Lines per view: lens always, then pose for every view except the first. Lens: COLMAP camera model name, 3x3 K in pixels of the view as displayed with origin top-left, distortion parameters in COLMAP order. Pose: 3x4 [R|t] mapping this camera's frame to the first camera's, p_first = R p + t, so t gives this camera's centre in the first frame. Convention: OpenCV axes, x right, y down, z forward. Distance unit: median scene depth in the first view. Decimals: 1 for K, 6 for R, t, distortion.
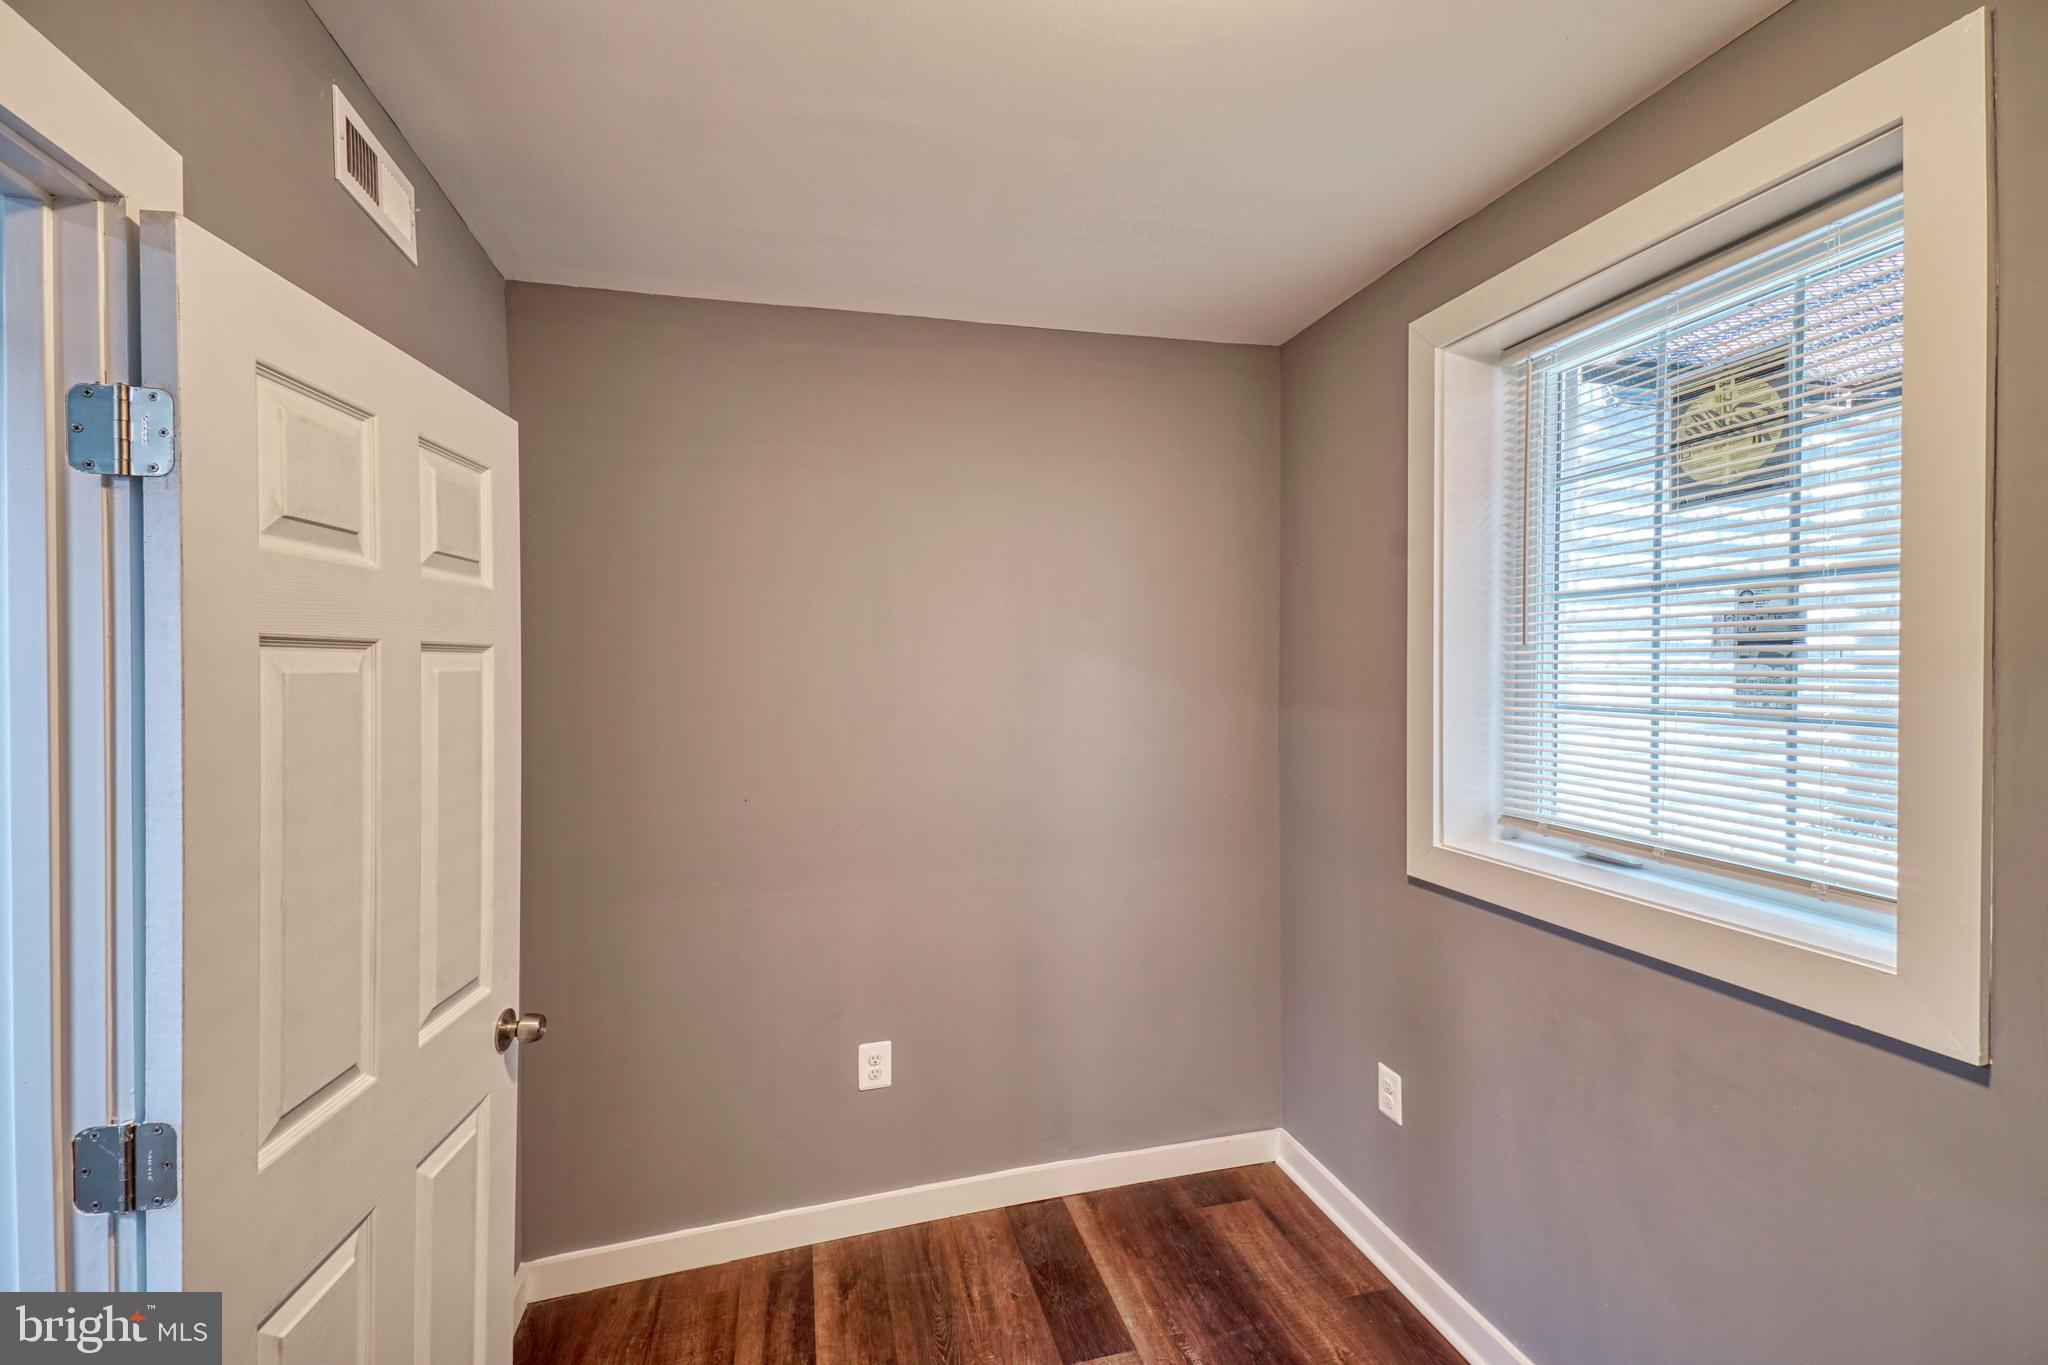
lens RADIAL K [[864.0, 0, 1025.4], [0, 864.0, 675.9], [0, 0, 1]] dist [0.054392, -0.021354]
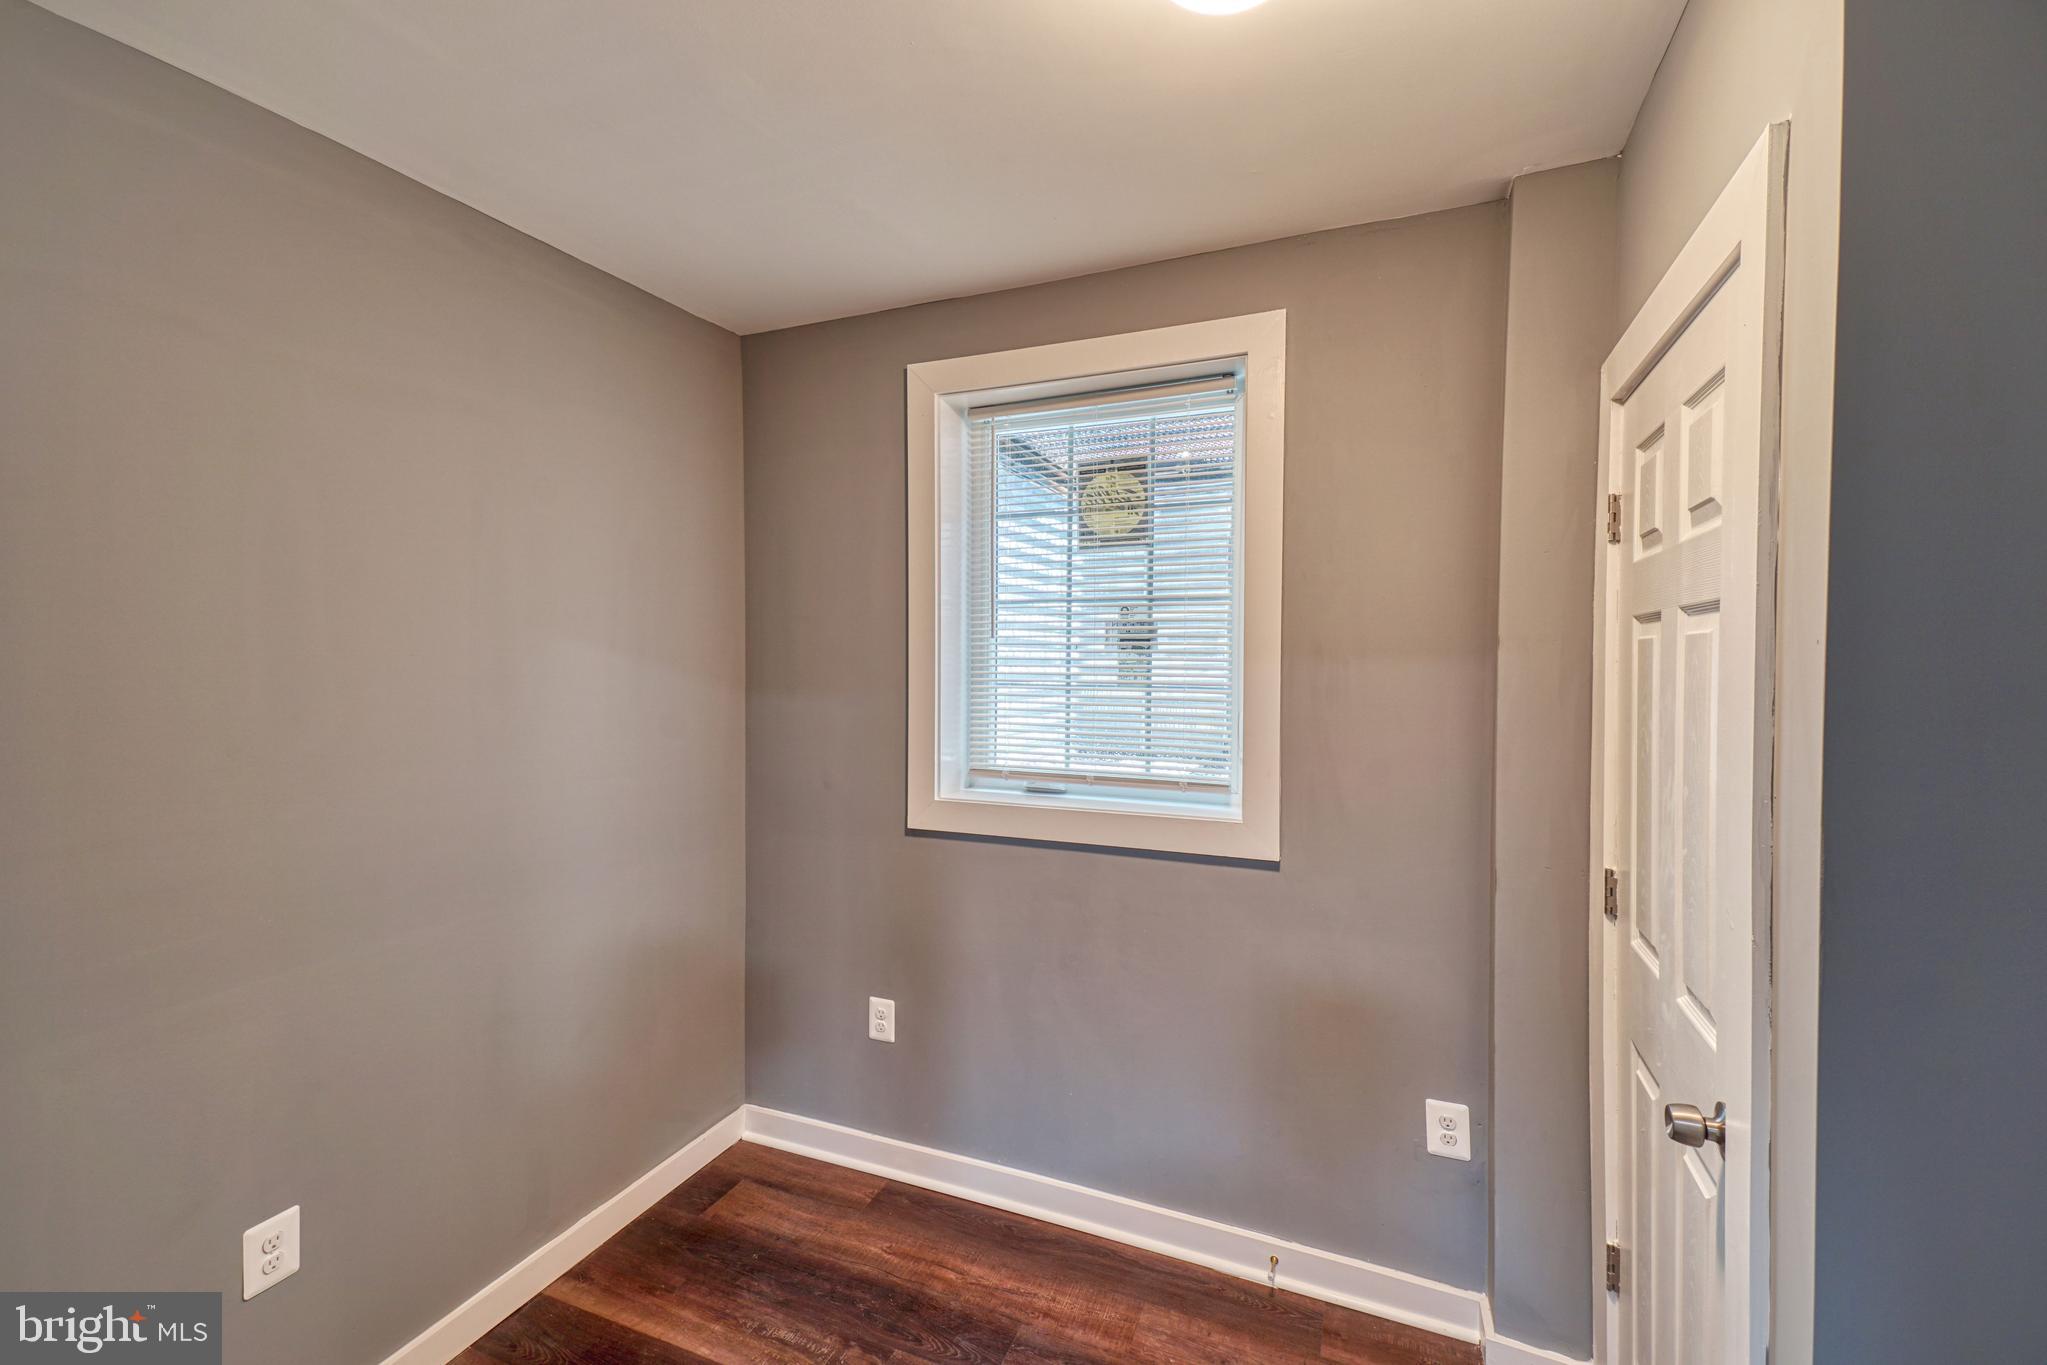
lens RADIAL K [[863.6, 0, 1024.9], [0, 863.6, 675.9], [0, 0, 1]] dist [0.054392, -0.021354]
pose [[0.603854, -0.014086, 0.796971, -0.407312], [0.004052, 0.999885, 0.014603, 0.003000], [-0.797085, -0.005589, 0.603841, 0.160020]]
